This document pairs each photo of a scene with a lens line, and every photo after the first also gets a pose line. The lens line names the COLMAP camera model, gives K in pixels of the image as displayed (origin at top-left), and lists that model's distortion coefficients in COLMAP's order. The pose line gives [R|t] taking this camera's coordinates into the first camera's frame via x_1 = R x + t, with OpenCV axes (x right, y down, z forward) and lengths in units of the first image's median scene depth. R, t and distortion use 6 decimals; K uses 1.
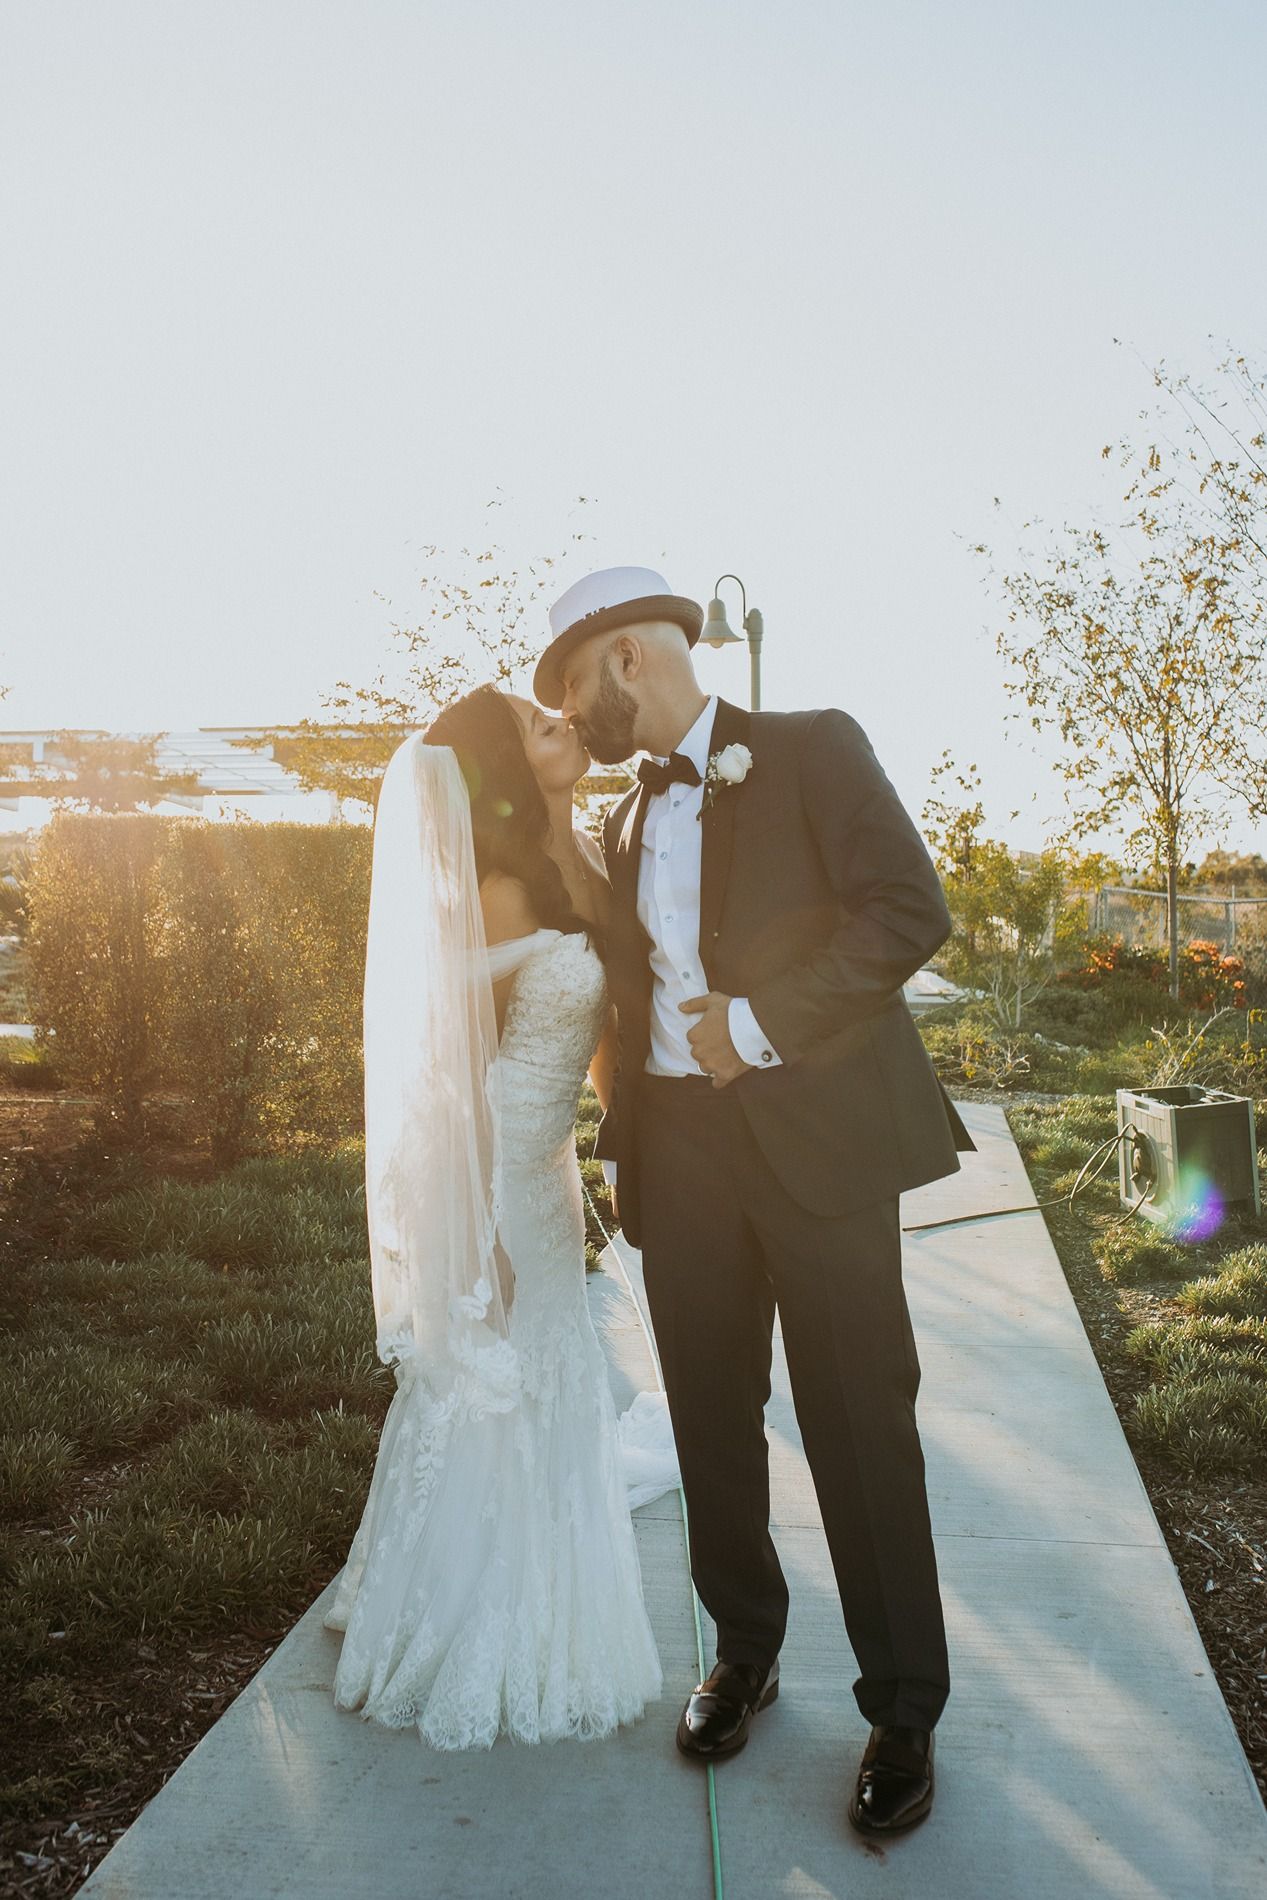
lens RADIAL K [[1854.0, 0, 693.3], [0, 1854.0, 892.5], [0, 0, 1]] dist [0.001922, 0.000000]
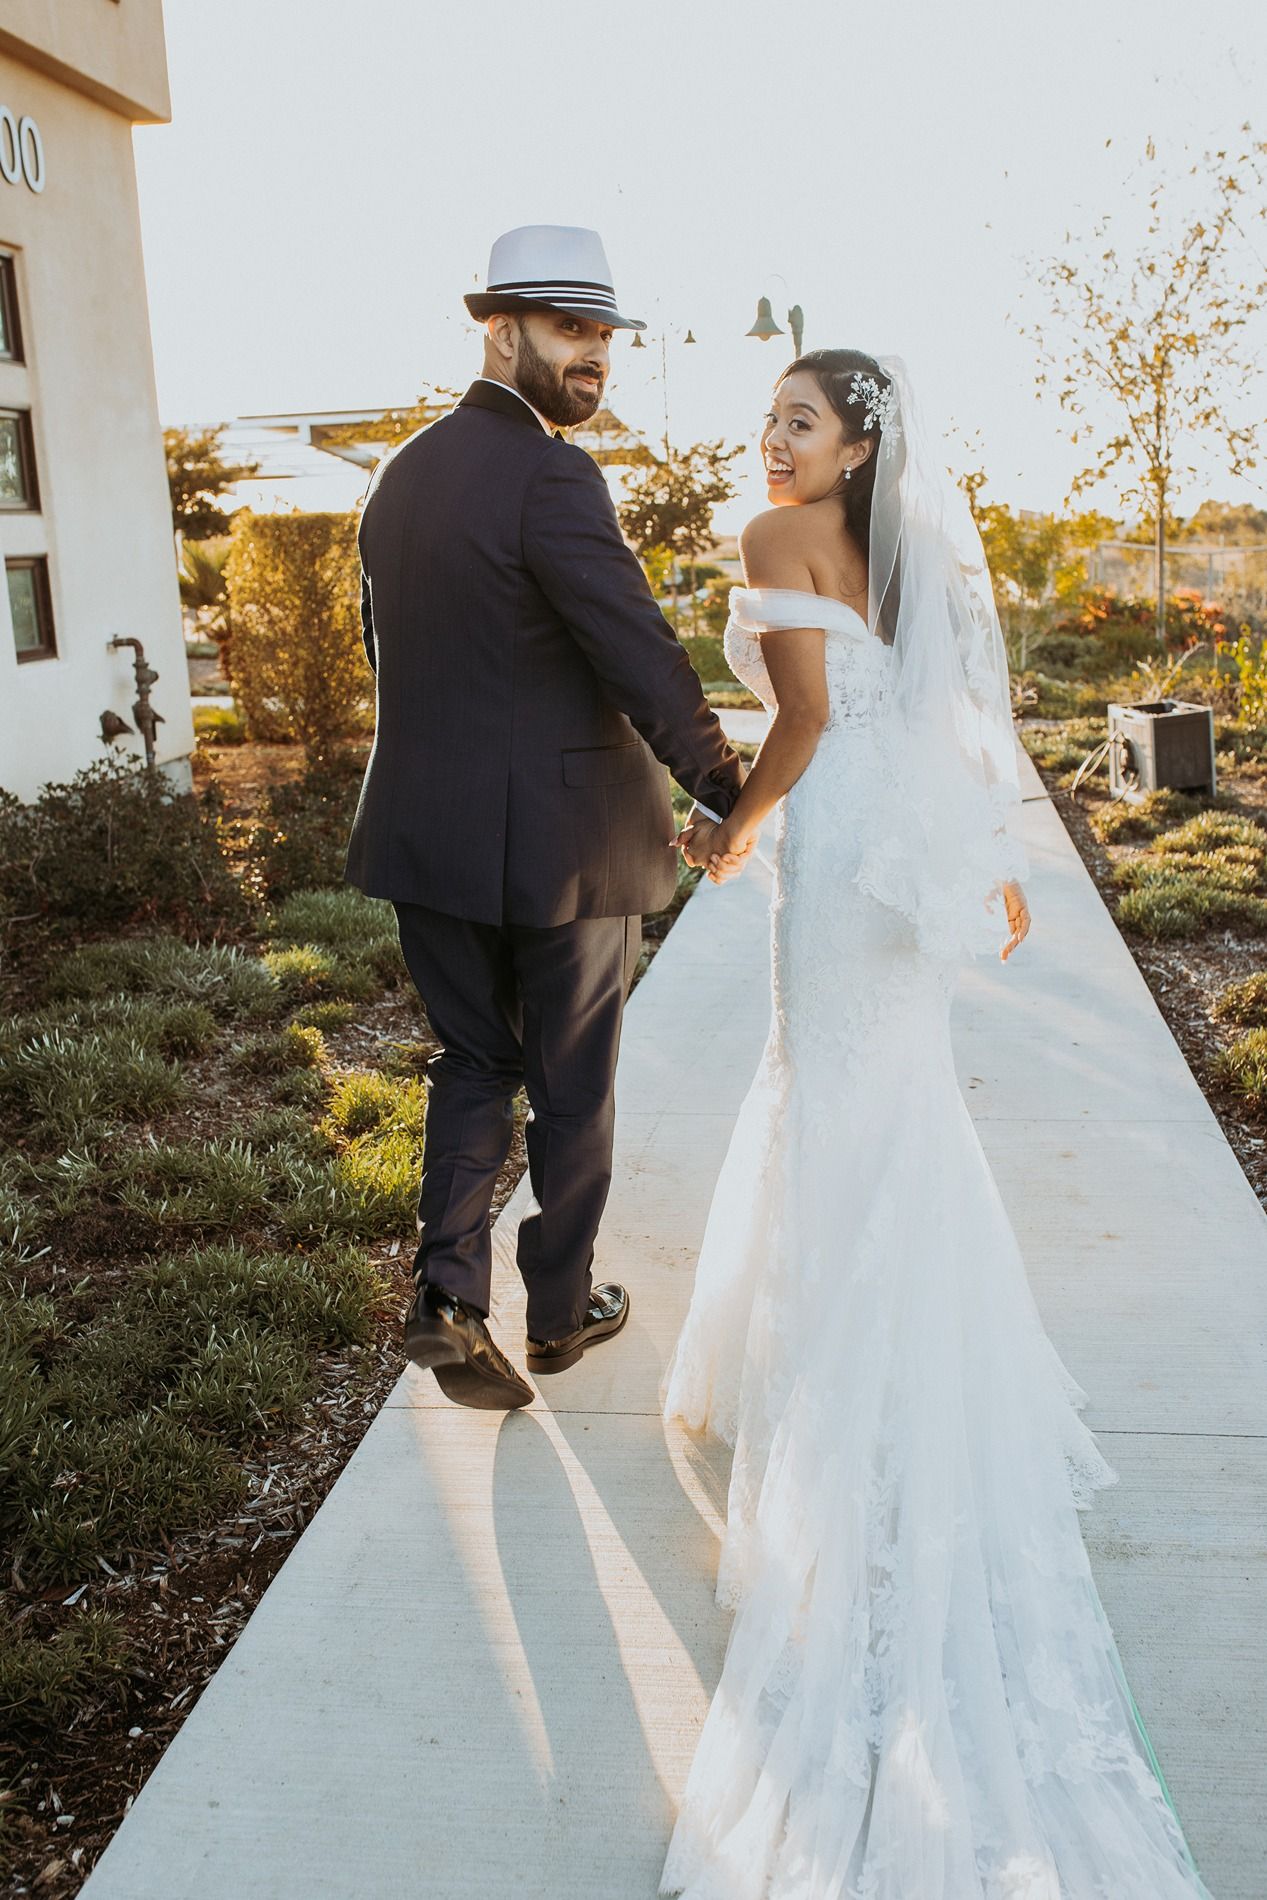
lens RADIAL K [[1854.0, 0, 654.5], [0, 1854.0, 955.1], [0, 0, 1]] dist [0.001922, 0.000000]
pose [[0.999386, -0.030471, -0.017269, -0.040184], [0.033405, 0.977437, 0.208570, -0.002626], [0.010524, -0.209019, 0.977855, -0.170844]]
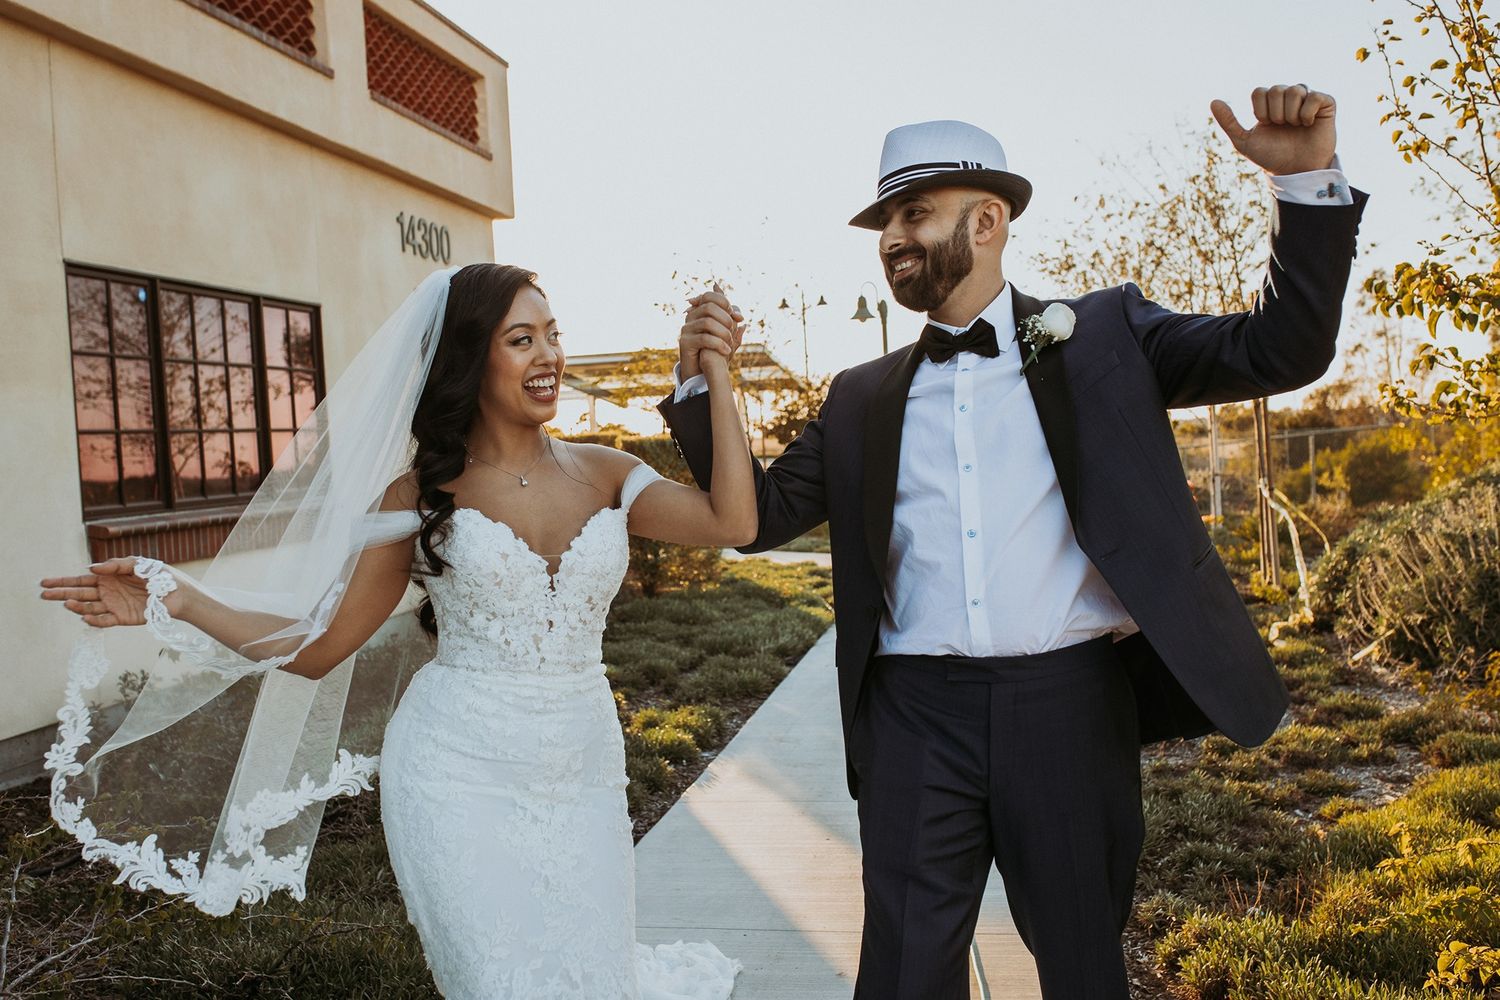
lens RADIAL K [[1463.7, 0, 751.9], [0, 1463.7, 500.9], [0, 0, 1]] dist [0.001922, 0.000000]
pose [[0.997931, -0.045384, -0.045536, -0.032794], [0.046780, 0.998452, 0.030078, -0.004758], [0.044101, -0.032146, 0.998510, -0.377009]]
